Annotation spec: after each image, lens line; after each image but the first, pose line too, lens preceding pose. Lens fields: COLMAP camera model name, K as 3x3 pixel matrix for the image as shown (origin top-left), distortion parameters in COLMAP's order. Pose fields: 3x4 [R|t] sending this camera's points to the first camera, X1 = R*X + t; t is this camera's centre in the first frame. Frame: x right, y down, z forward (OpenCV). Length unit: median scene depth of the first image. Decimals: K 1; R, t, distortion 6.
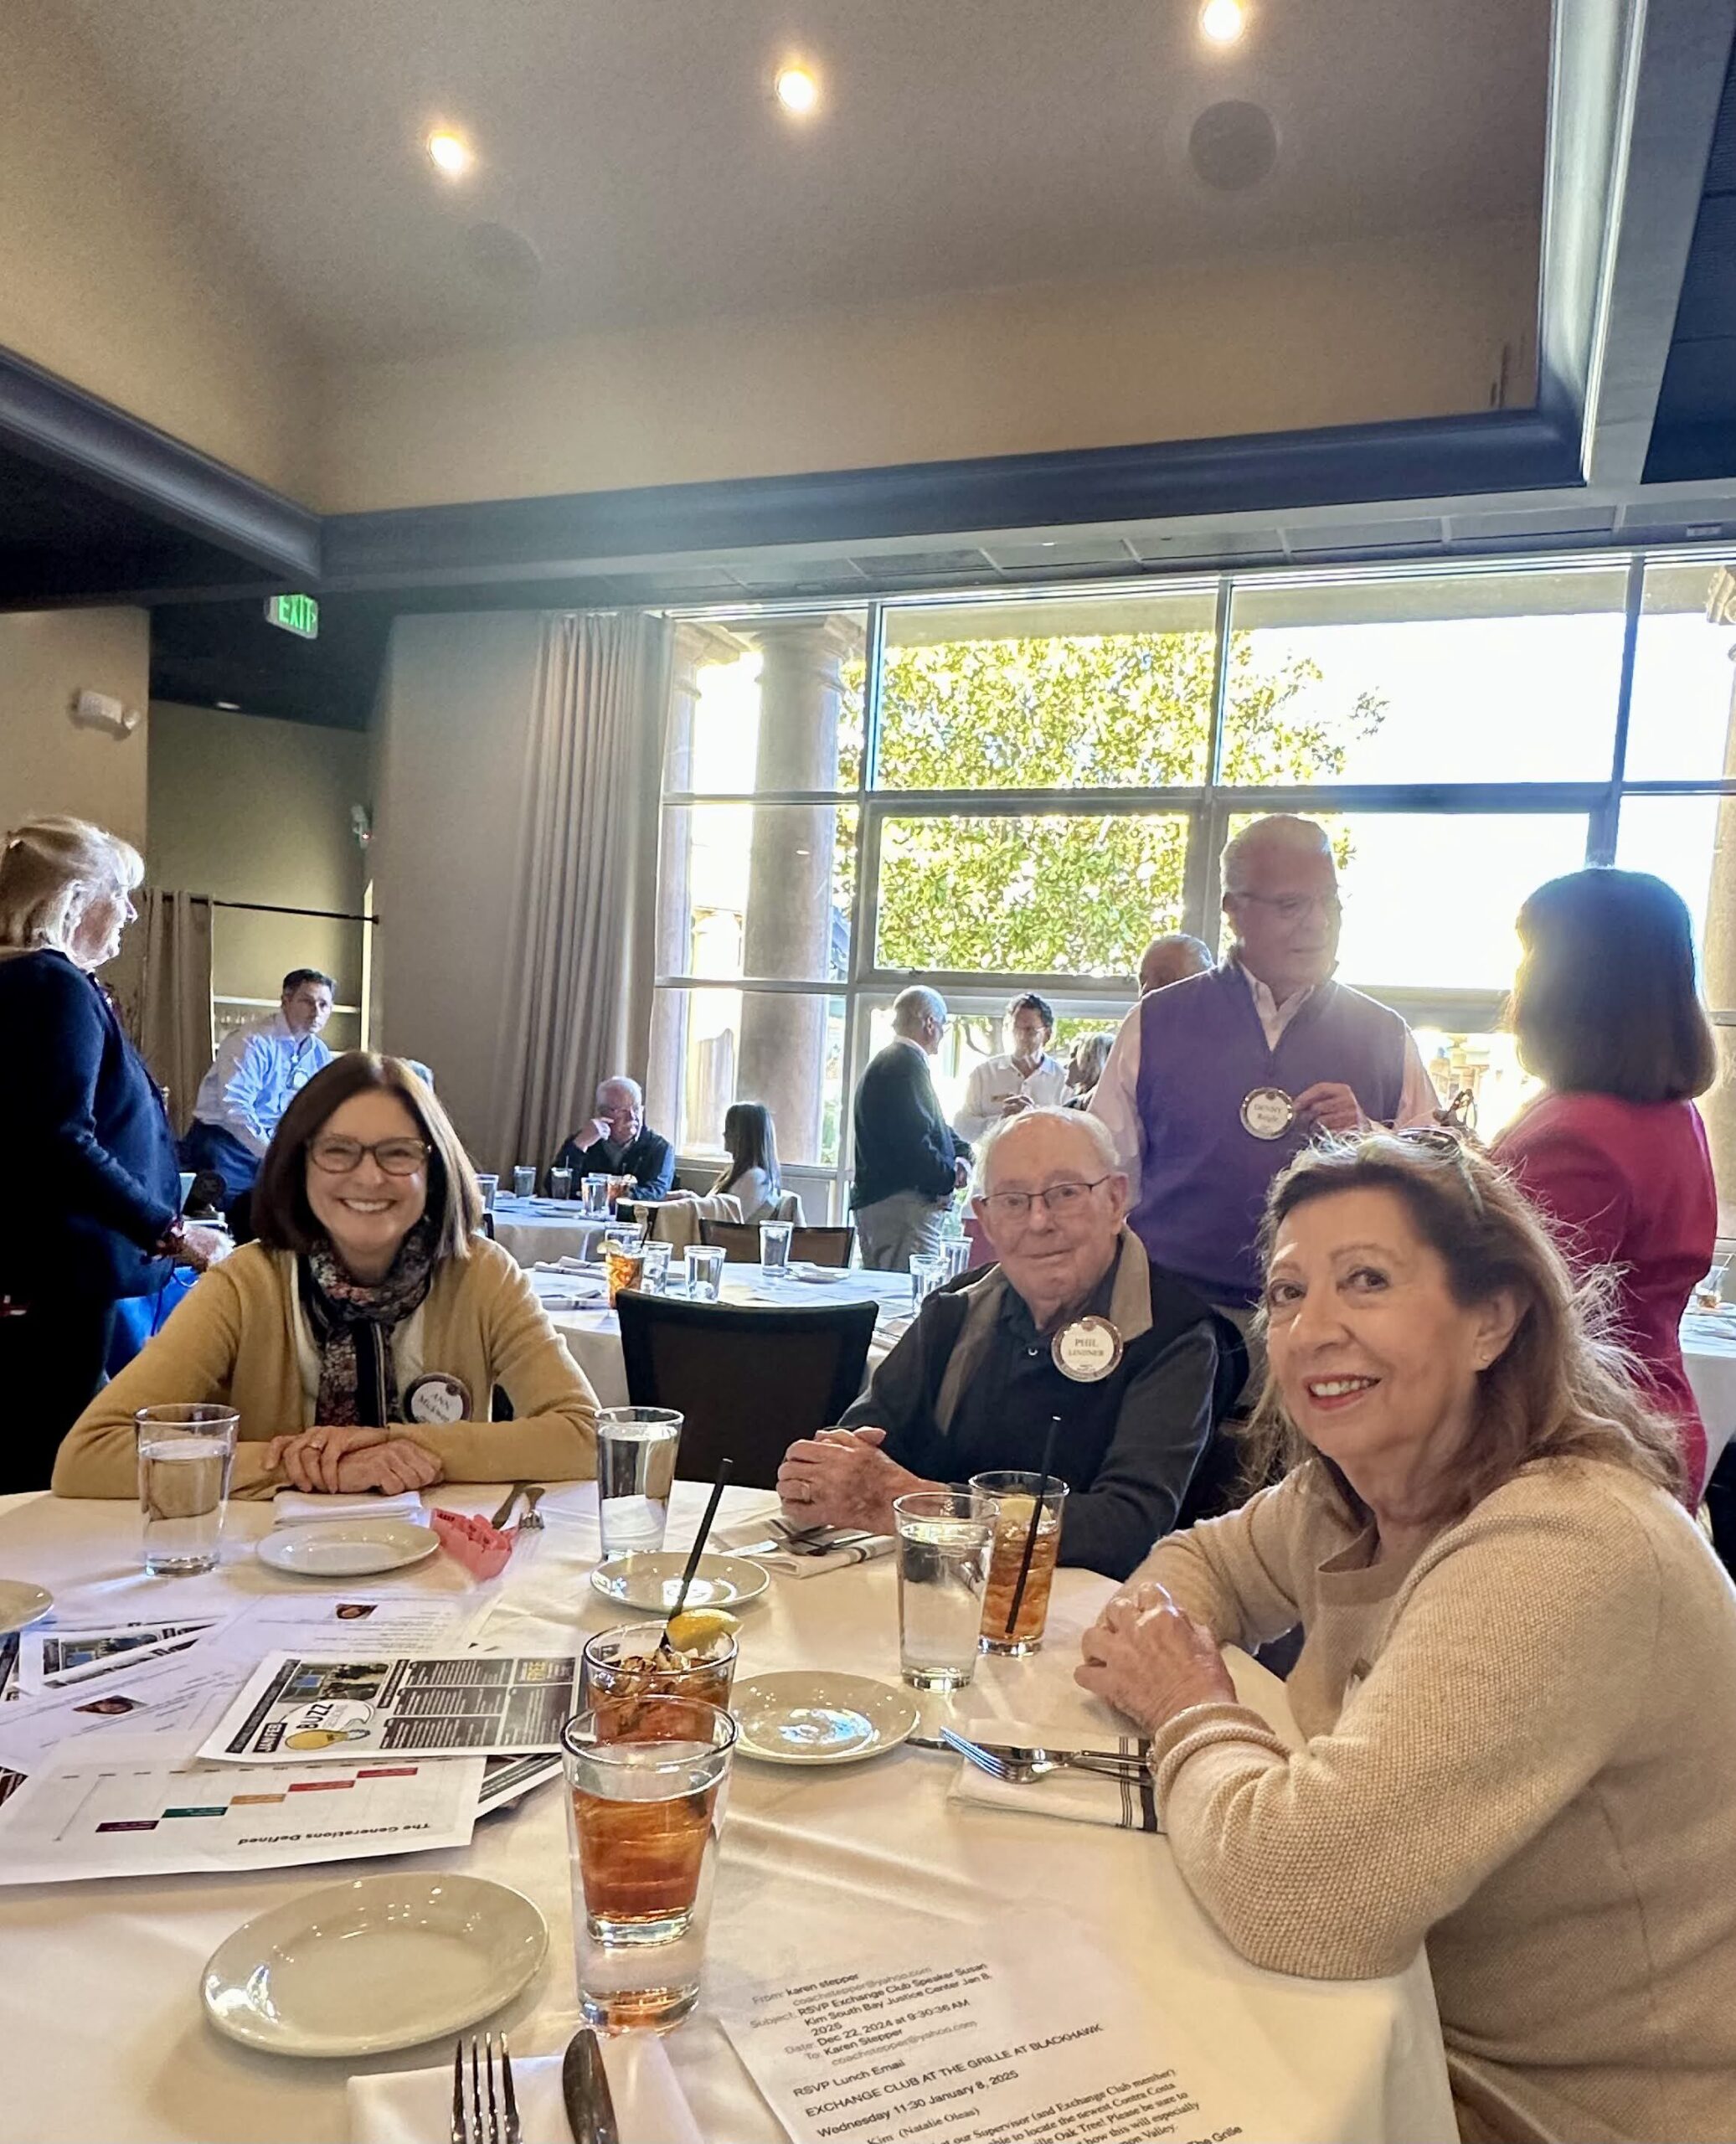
lens RADIAL K [[1355.8, 0, 868.2], [0, 1355.8, 1166.3], [0, 0, 1]] dist [0.003846, 0.002783]
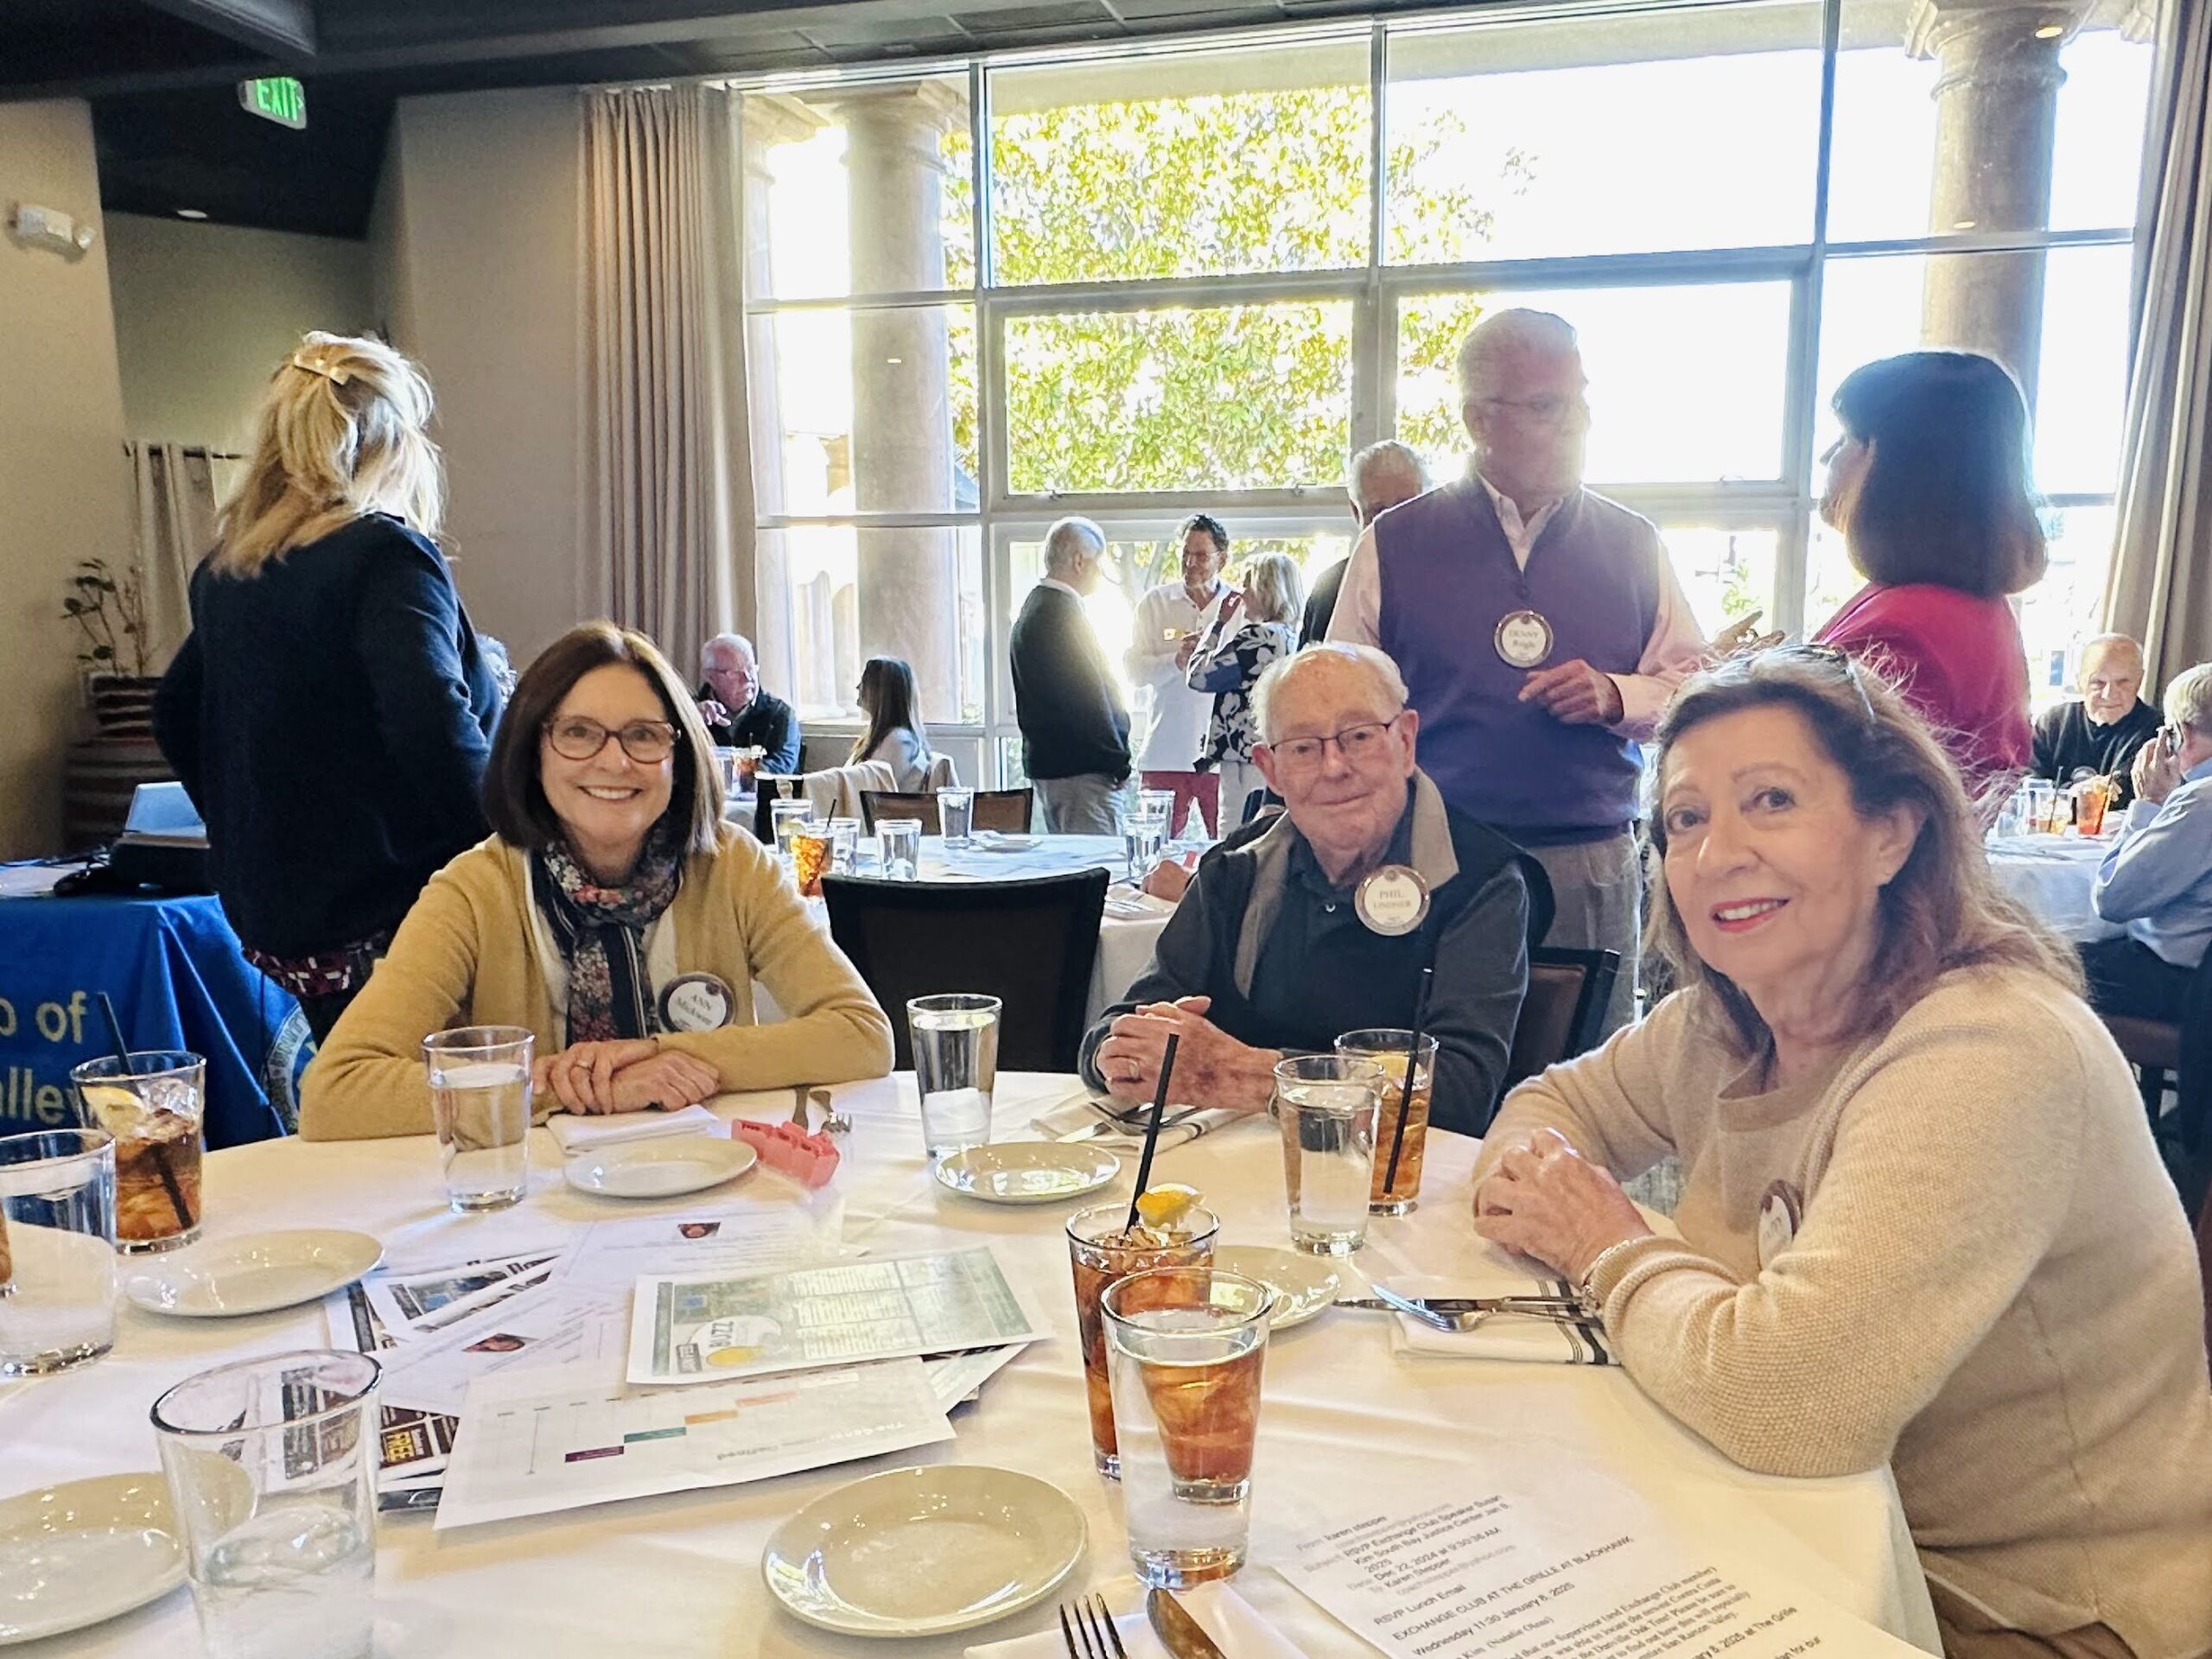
lens RADIAL K [[1530.1, 0, 1106.0], [0, 1530.1, 829.5], [0, 0, 1]] dist [-0.008880, 0.019472]
pose [[0.994910, -0.068774, 0.073655, -0.117172], [0.063100, 0.995049, 0.076781, -0.007524], [-0.078571, -0.071743, 0.994324, -0.037070]]
